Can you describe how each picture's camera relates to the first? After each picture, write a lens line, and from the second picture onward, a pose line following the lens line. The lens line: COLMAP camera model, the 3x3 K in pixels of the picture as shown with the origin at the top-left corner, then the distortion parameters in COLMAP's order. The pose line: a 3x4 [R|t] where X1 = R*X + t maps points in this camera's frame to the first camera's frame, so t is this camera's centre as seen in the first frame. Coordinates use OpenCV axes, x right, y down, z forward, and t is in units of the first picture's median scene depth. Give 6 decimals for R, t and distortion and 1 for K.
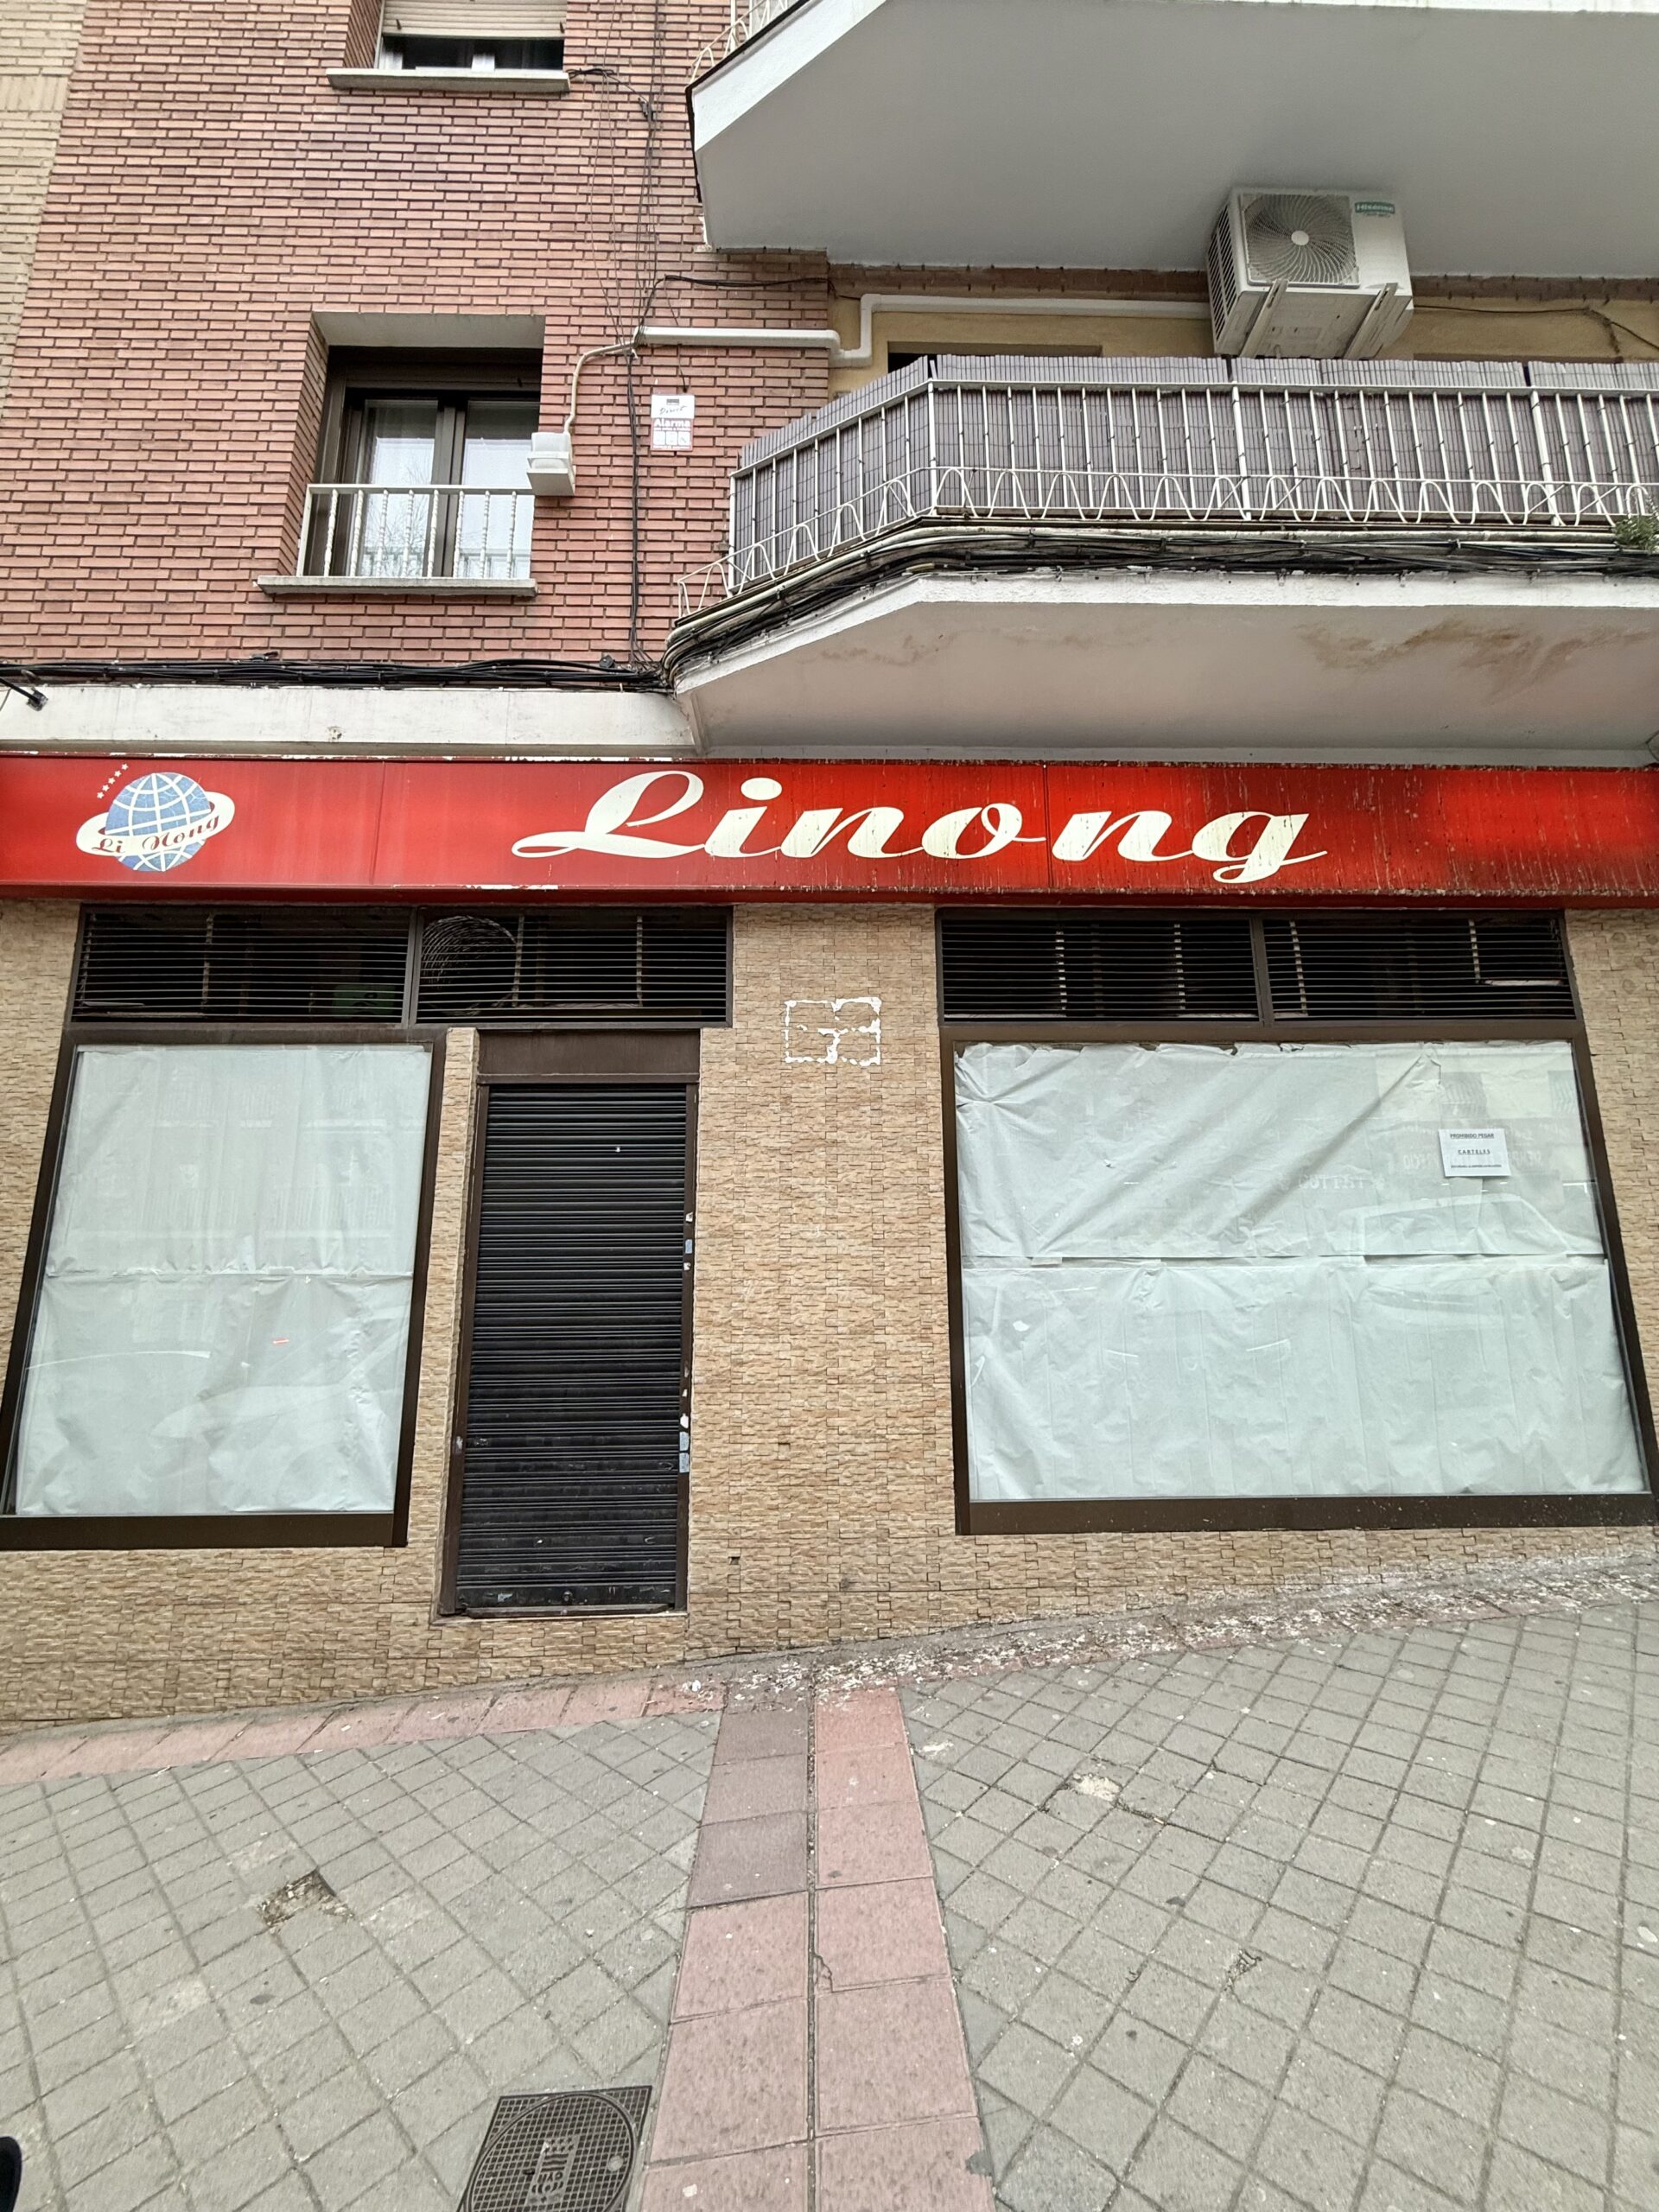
lens RADIAL K [[871.1, 0, 831.5], [0, 871.1, 1108.8], [0, 0, 1]] dist [-0.002421, -0.000441]
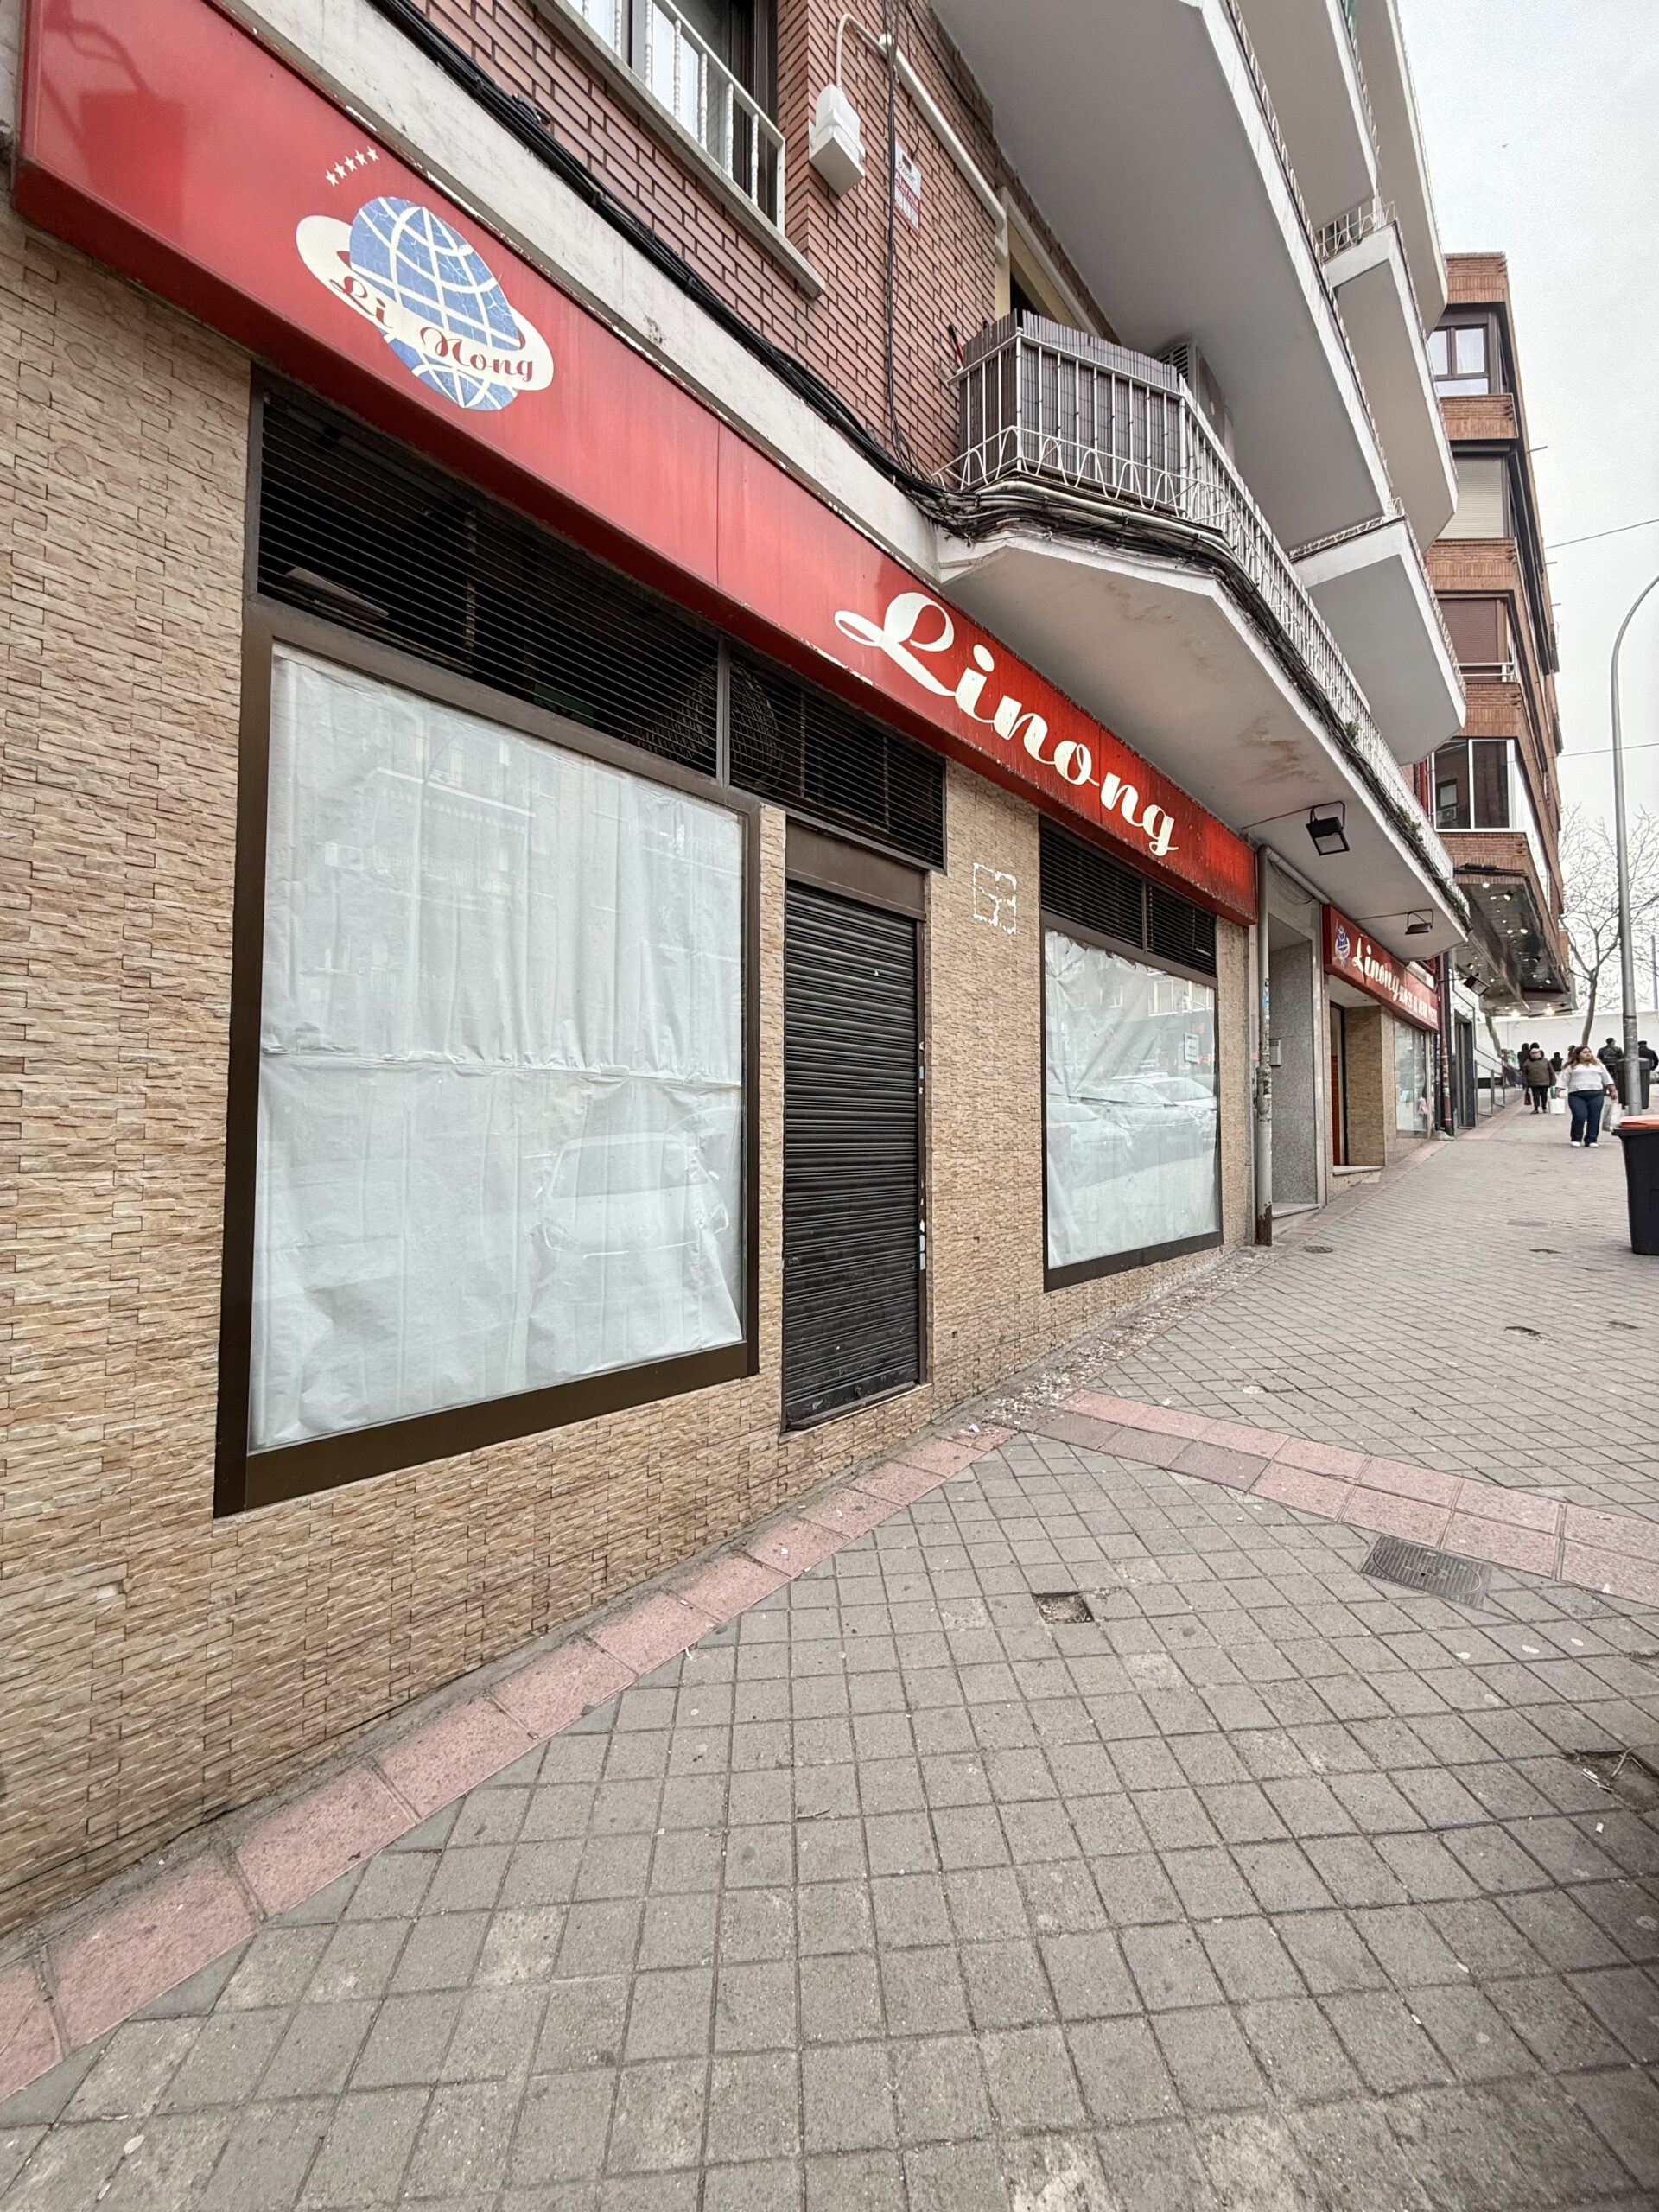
lens RADIAL K [[871.1, 0, 830.7], [0, 871.1, 1106.8], [0, 0, 1]] dist [-0.002421, -0.000441]
pose [[0.687087, 0.035143, 0.725725, -1.059778], [-0.137096, 0.987158, 0.081994, 0.130107], [-0.713523, -0.155831, 0.683082, 0.338475]]
